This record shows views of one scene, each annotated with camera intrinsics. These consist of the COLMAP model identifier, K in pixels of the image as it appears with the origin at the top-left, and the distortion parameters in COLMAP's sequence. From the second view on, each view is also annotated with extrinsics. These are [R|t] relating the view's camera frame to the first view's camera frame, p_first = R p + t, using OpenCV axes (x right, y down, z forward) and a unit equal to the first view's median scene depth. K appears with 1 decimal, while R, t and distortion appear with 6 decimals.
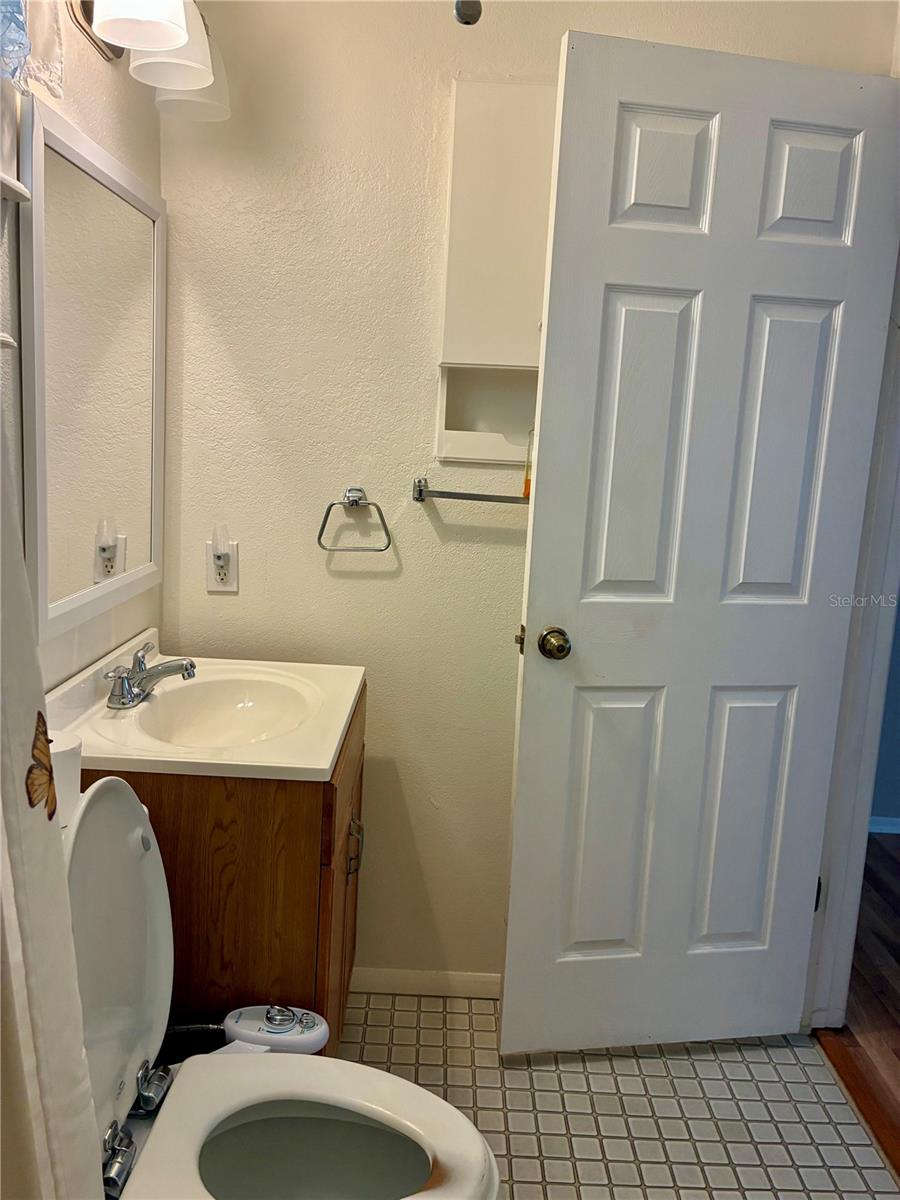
lens RADIAL K [[911.5, 0, 451.4], [0, 911.5, 597.6], [0, 0, 1]] dist [0.044194, -0.045668]
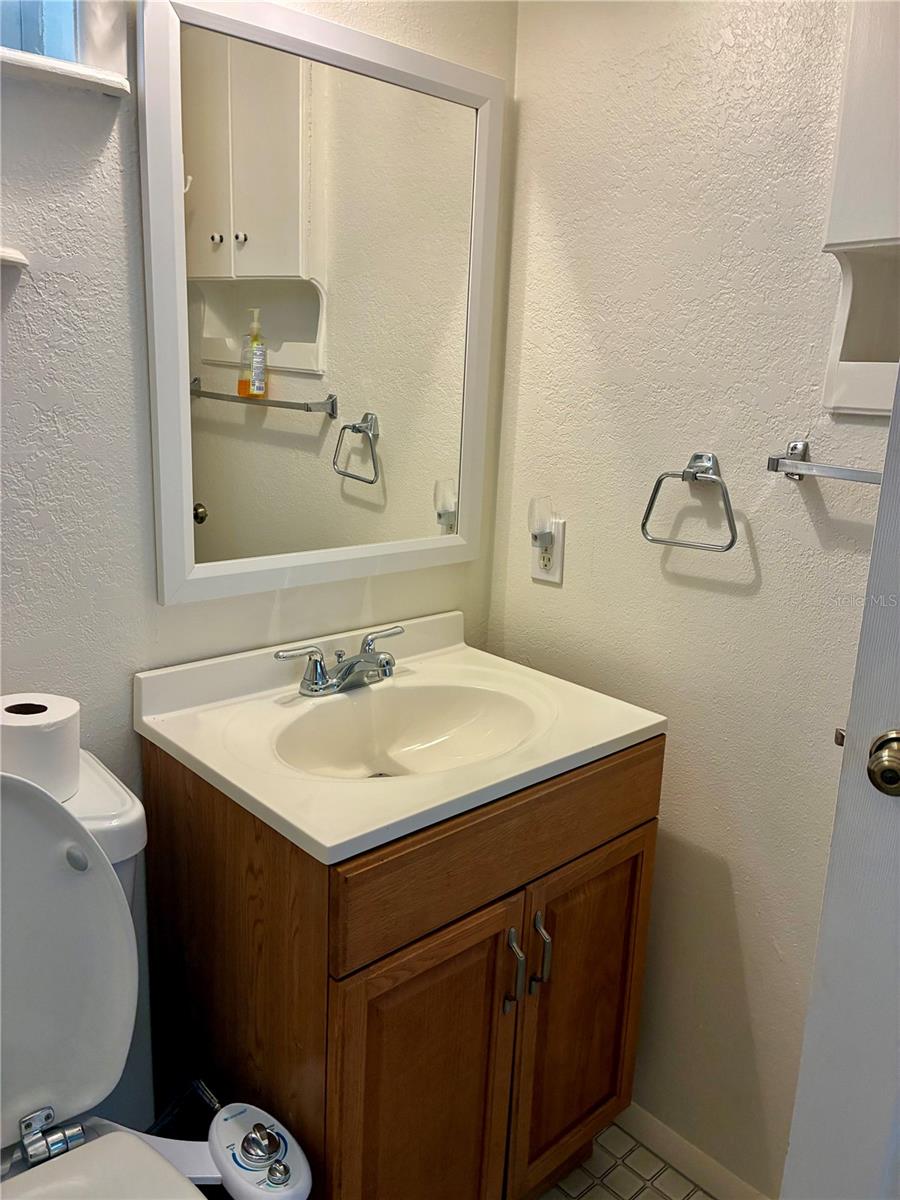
lens RADIAL K [[911.5, 0, 450.6], [0, 911.5, 603.3], [0, 0, 1]] dist [0.044194, -0.045668]
pose [[0.674326, 0.151885, -0.722645, 0.275305], [-0.129980, 0.987752, 0.086316, -0.045794], [0.726904, 0.035724, 0.685809, 0.406497]]
